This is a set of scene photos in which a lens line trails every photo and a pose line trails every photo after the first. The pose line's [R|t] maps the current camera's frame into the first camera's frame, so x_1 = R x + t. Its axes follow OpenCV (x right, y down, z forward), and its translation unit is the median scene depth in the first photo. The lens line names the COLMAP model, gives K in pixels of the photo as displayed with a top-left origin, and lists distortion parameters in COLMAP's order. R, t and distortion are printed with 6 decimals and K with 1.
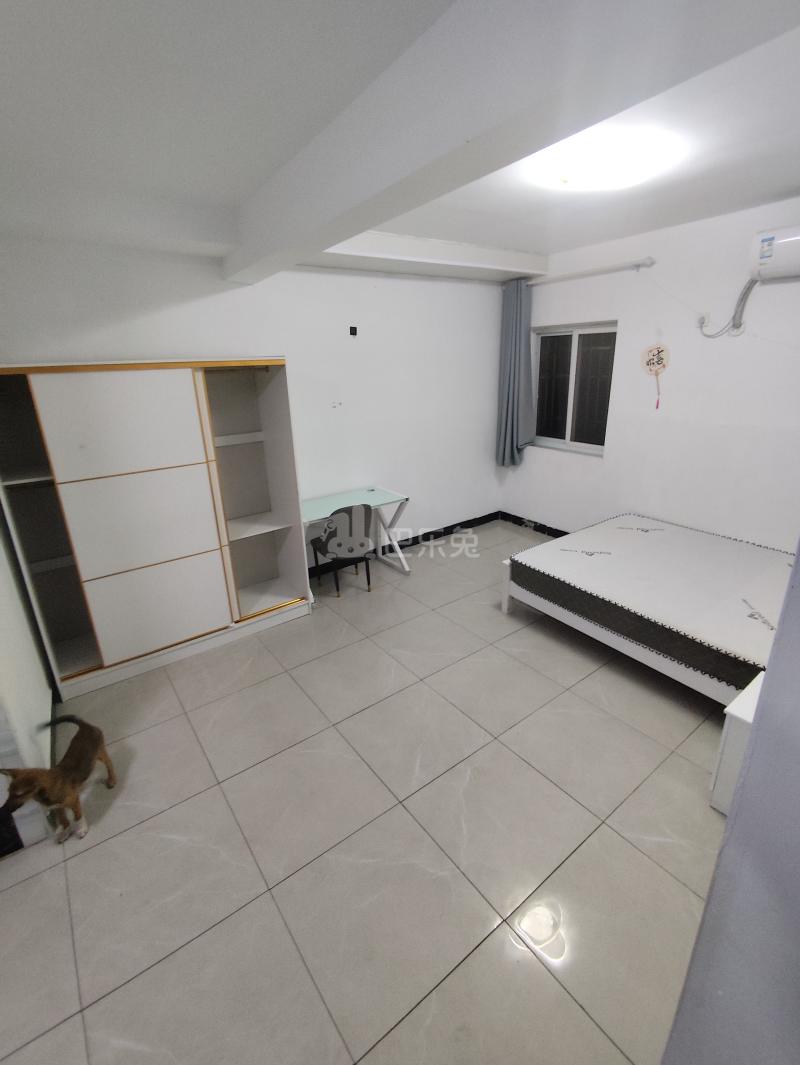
lens RADIAL K [[486.3, 0, 403.0], [0, 486.3, 531.2], [0, 0, 1]] dist [-0.005566, -0.002170]
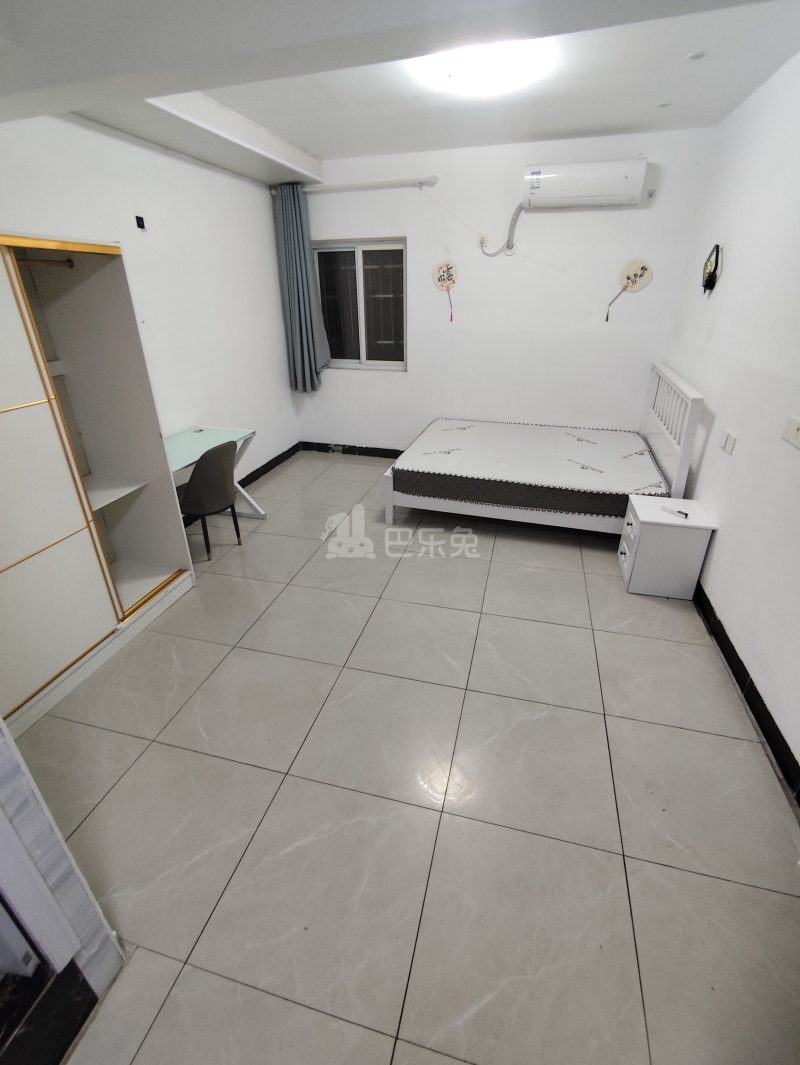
lens RADIAL K [[486.3, 0, 403.0], [0, 486.3, 530.6], [0, 0, 1]] dist [-0.005566, -0.002170]
pose [[0.780161, -0.255951, 0.570822, -0.338063], [0.194857, 0.966501, 0.167052, 0.011499], [-0.594457, -0.019098, 0.803900, 0.129147]]
